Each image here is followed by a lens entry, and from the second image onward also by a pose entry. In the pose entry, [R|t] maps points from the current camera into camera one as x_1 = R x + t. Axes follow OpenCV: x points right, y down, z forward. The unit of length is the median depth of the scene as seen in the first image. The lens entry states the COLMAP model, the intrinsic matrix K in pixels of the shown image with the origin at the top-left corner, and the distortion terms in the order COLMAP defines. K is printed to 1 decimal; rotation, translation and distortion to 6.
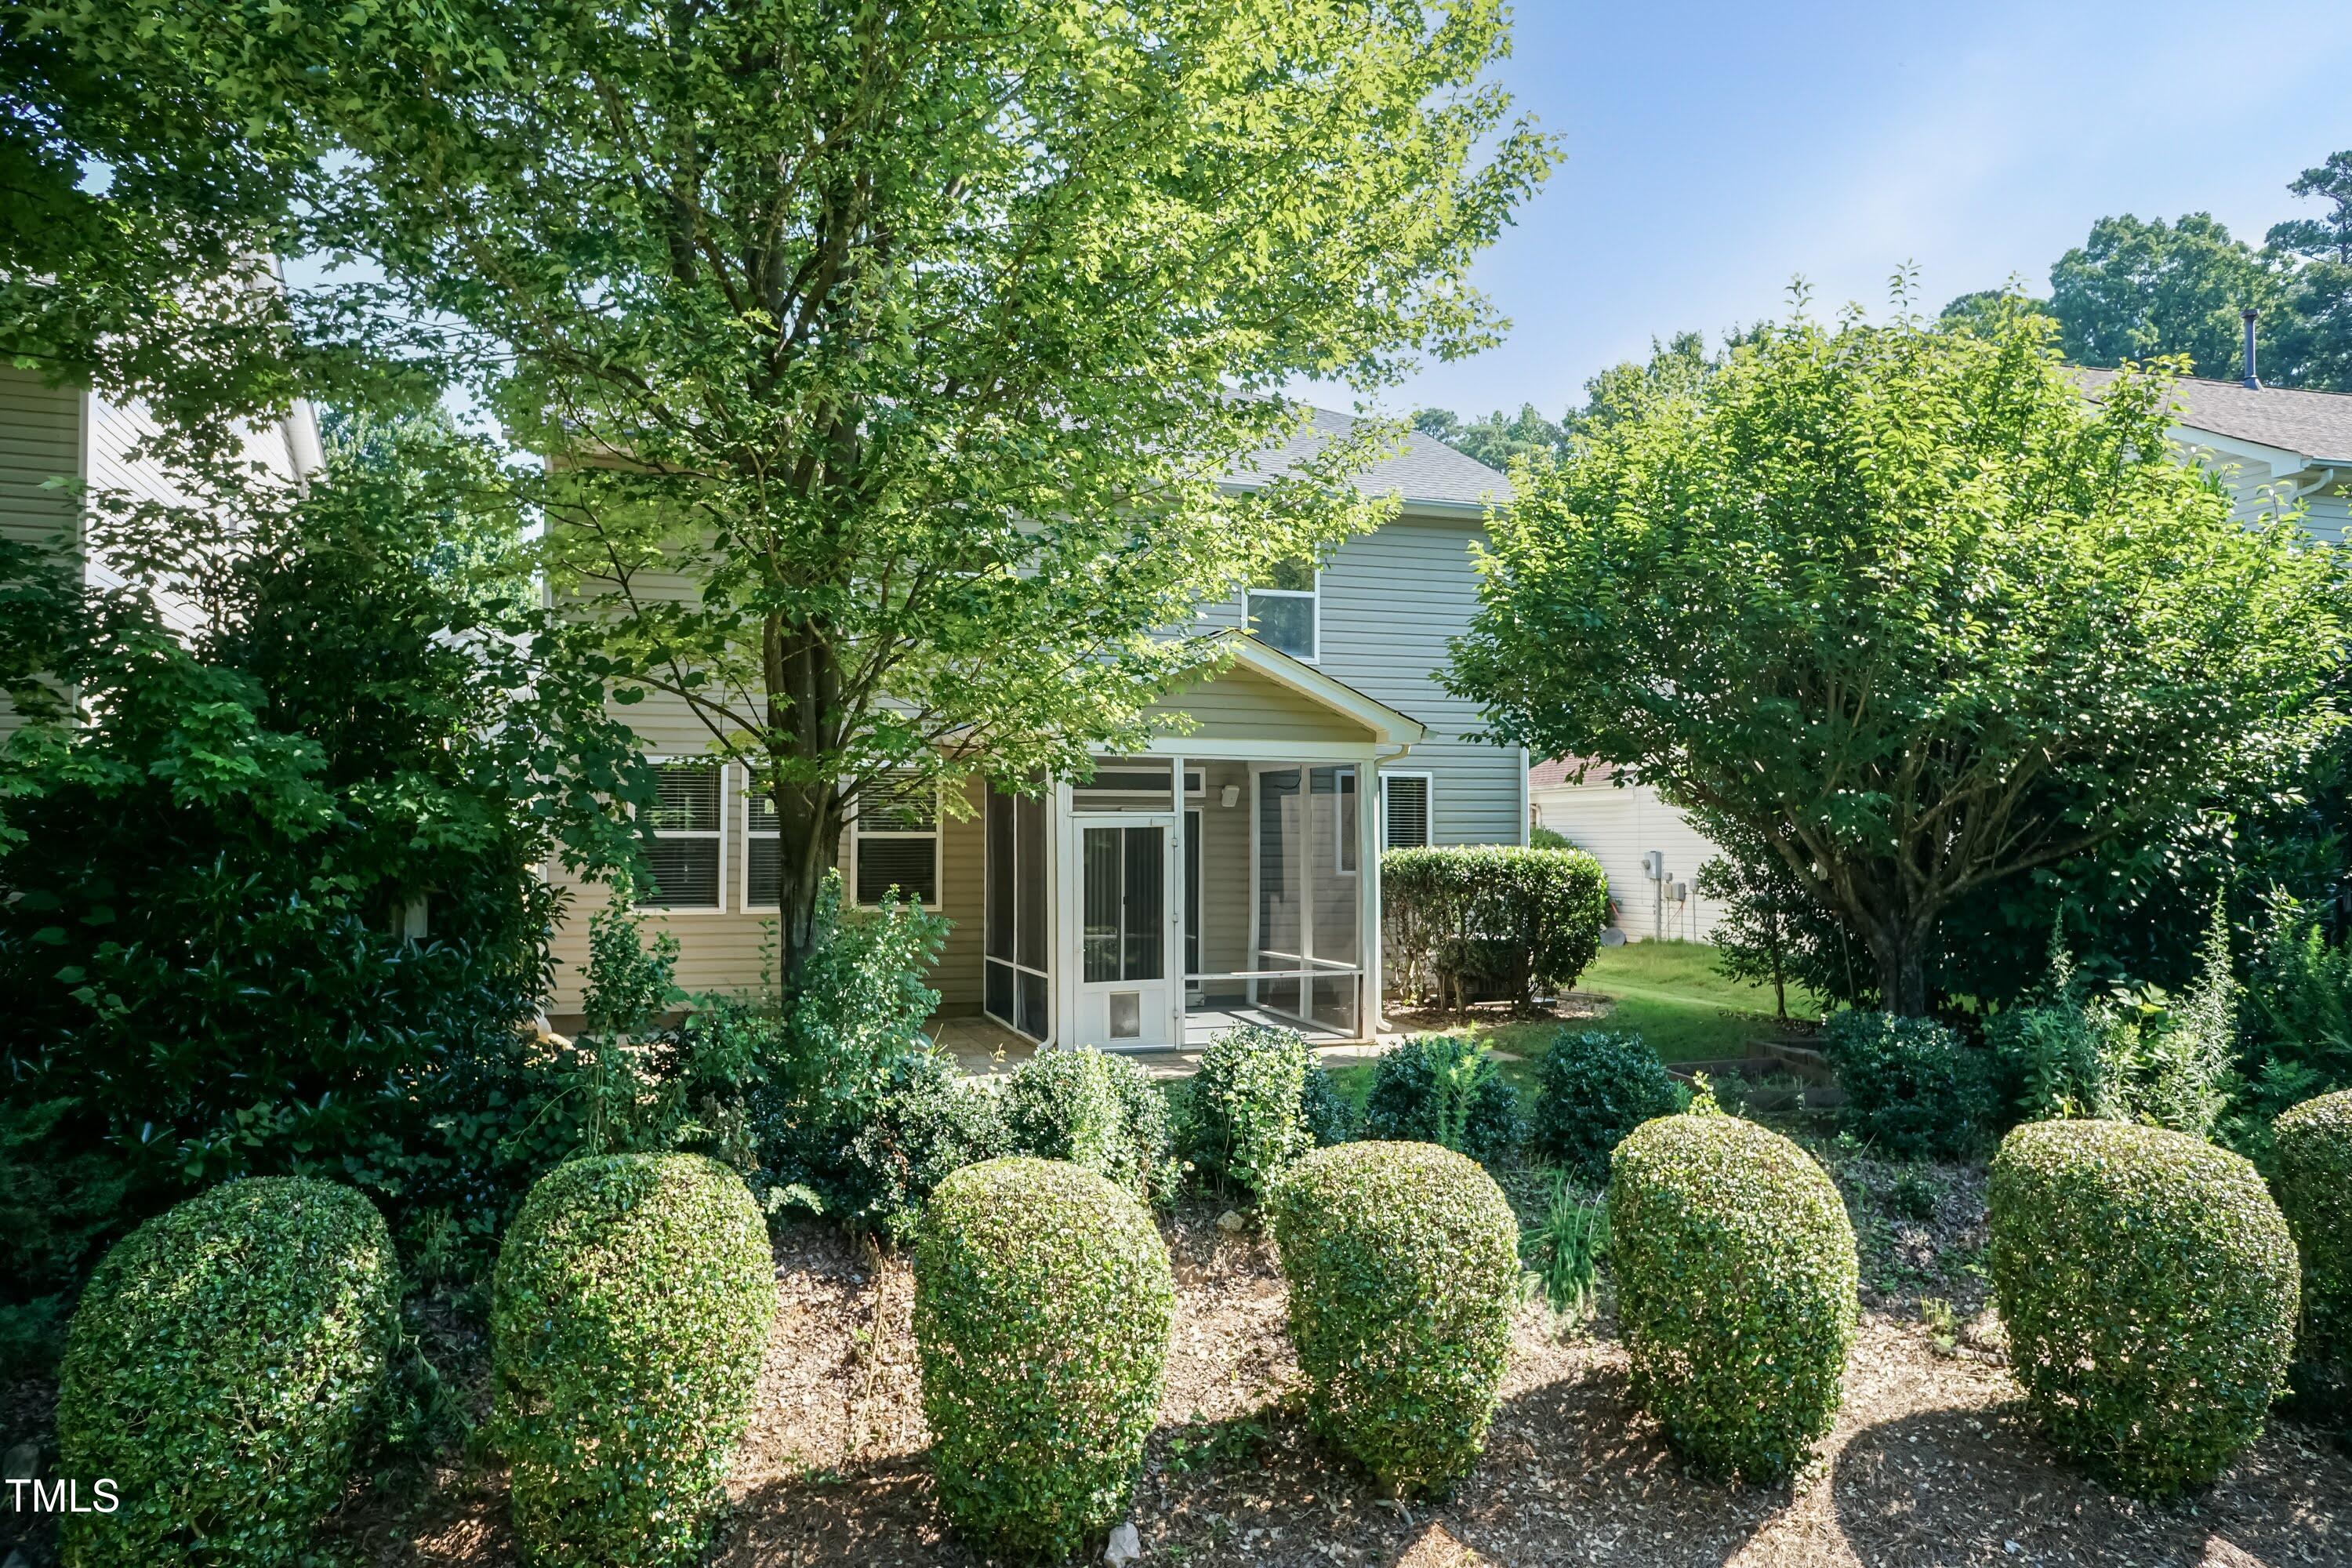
lens RADIAL K [[1646.4, 0, 1175.8], [0, 1646.4, 733.9], [0, 0, 1]] dist [0.035553, 0.002656]
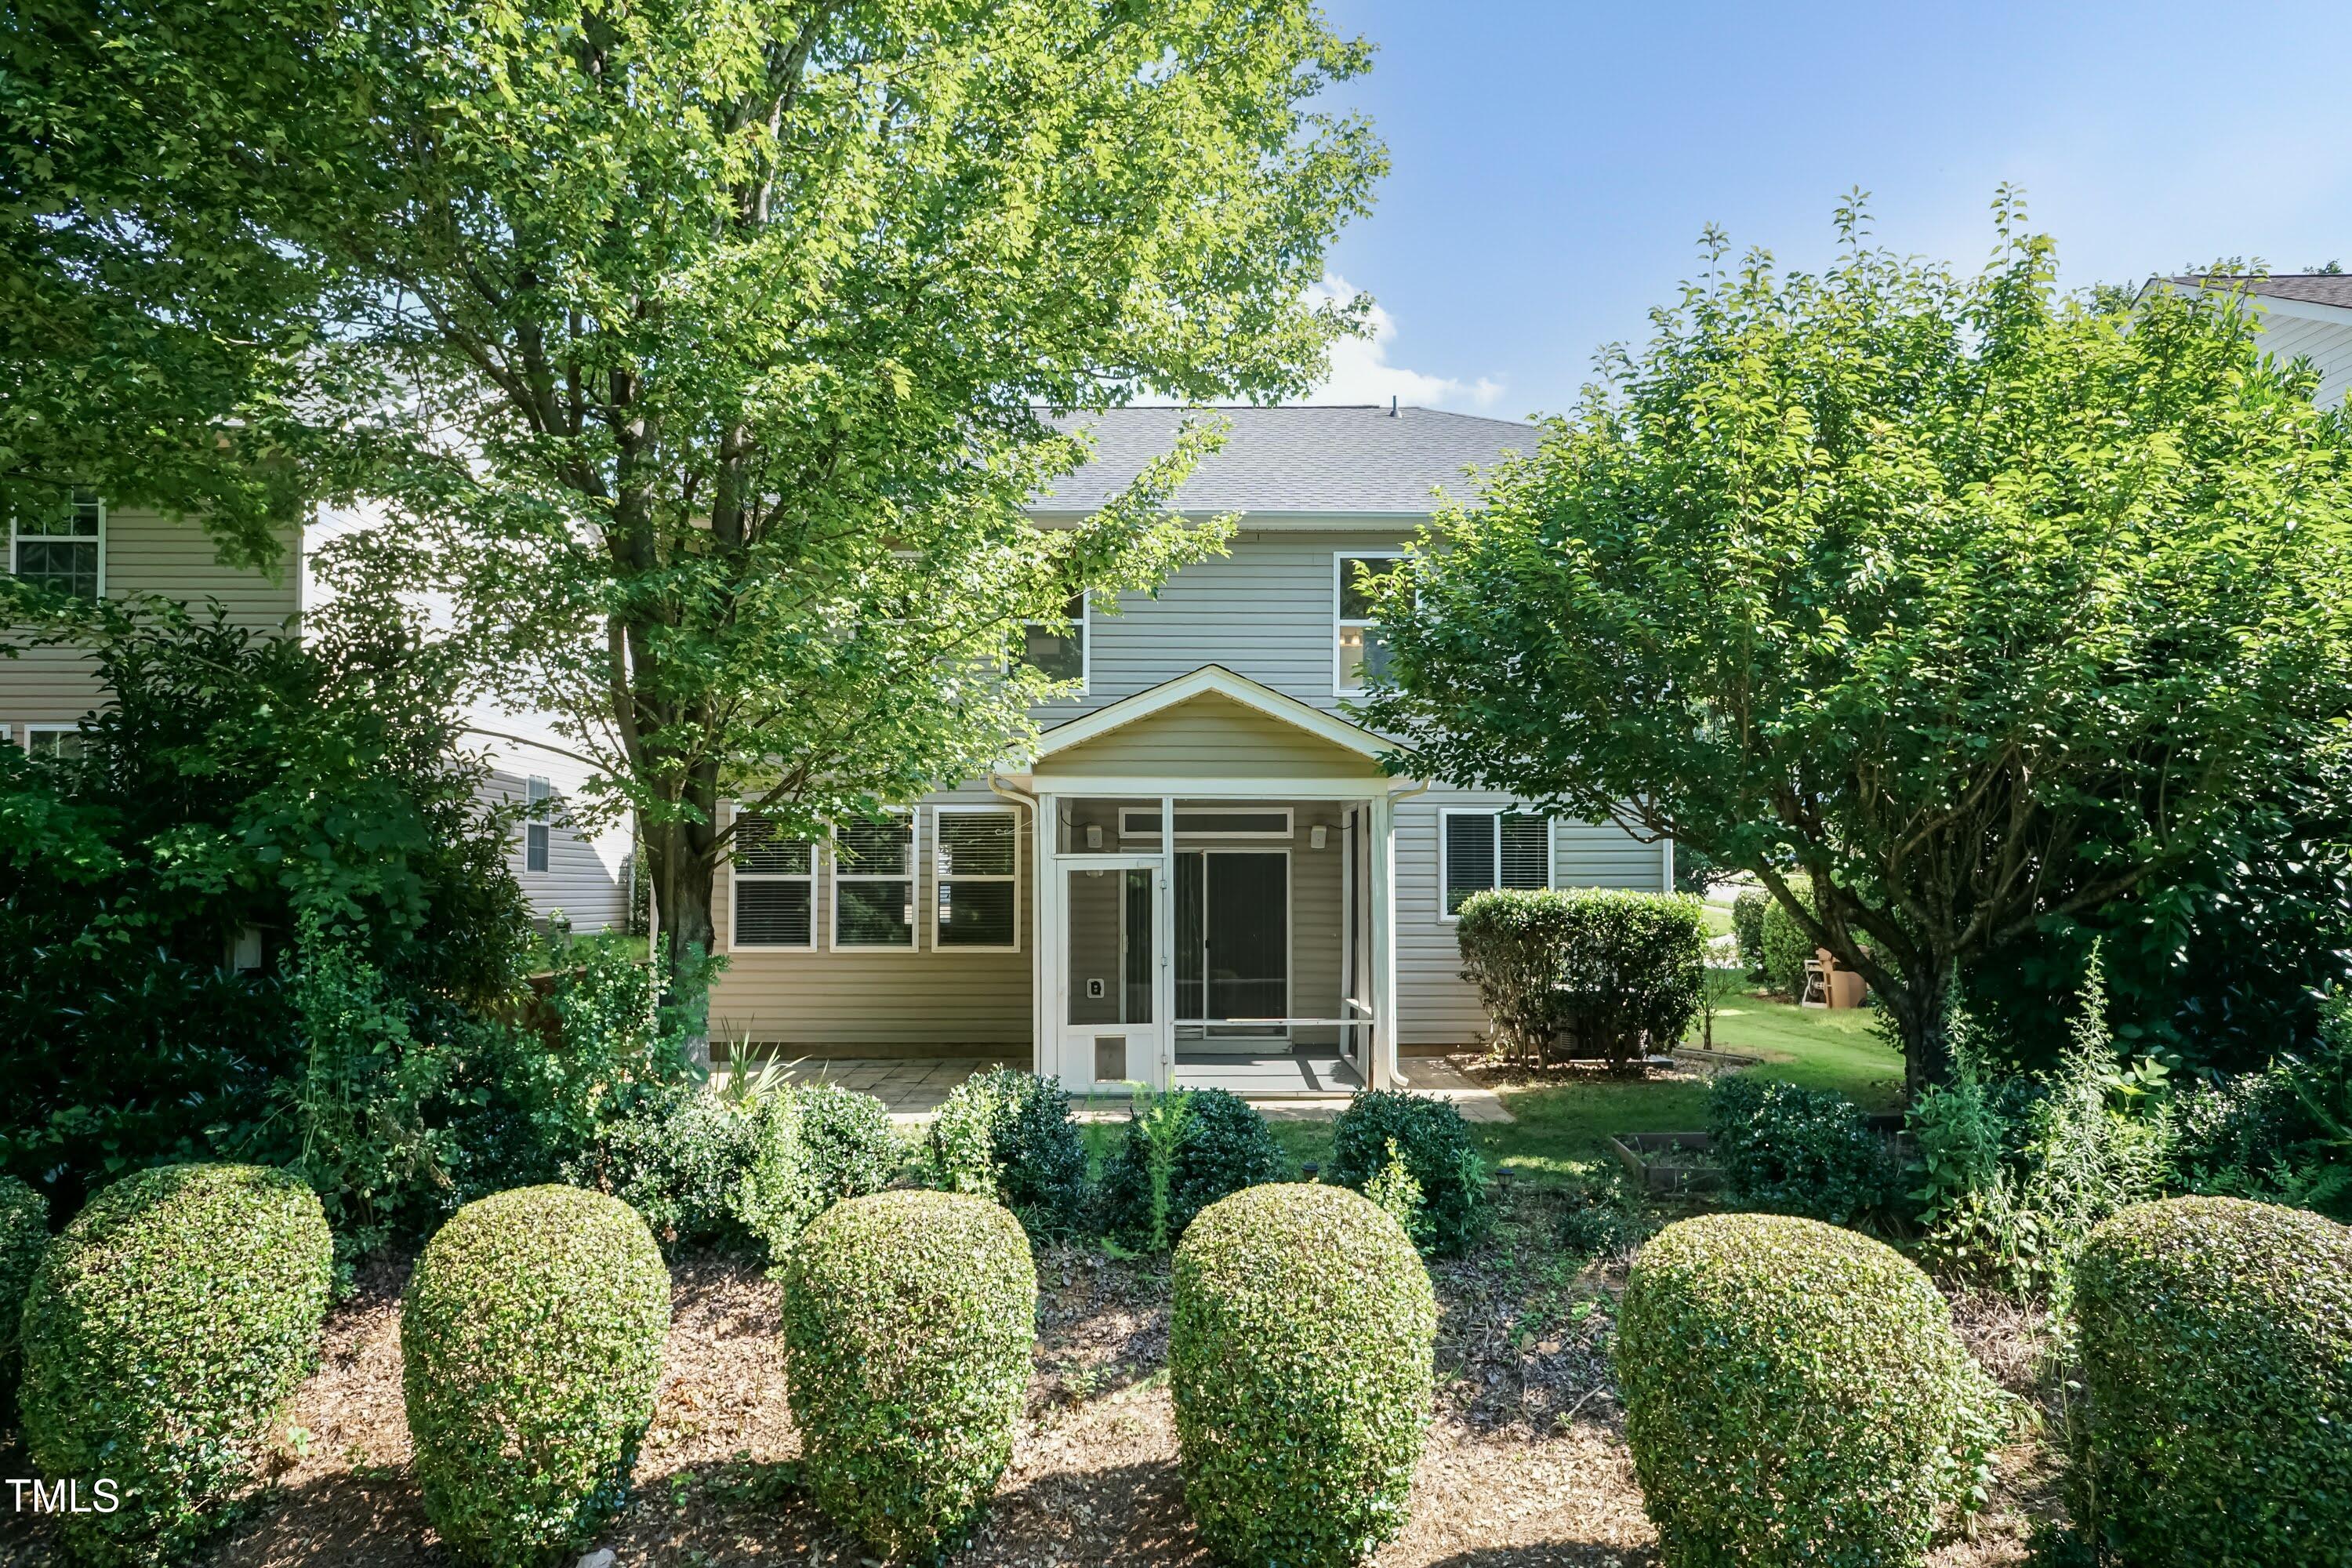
lens RADIAL K [[1656.7, 0, 1176.0], [0, 1656.7, 784.0], [0, 0, 1]] dist [0.001225, 0.074032]
pose [[0.944636, -0.021028, -0.327446, 0.334770], [0.022165, 0.999754, -0.000261, 0.006714], [0.327371, -0.007011, 0.944870, 0.076280]]
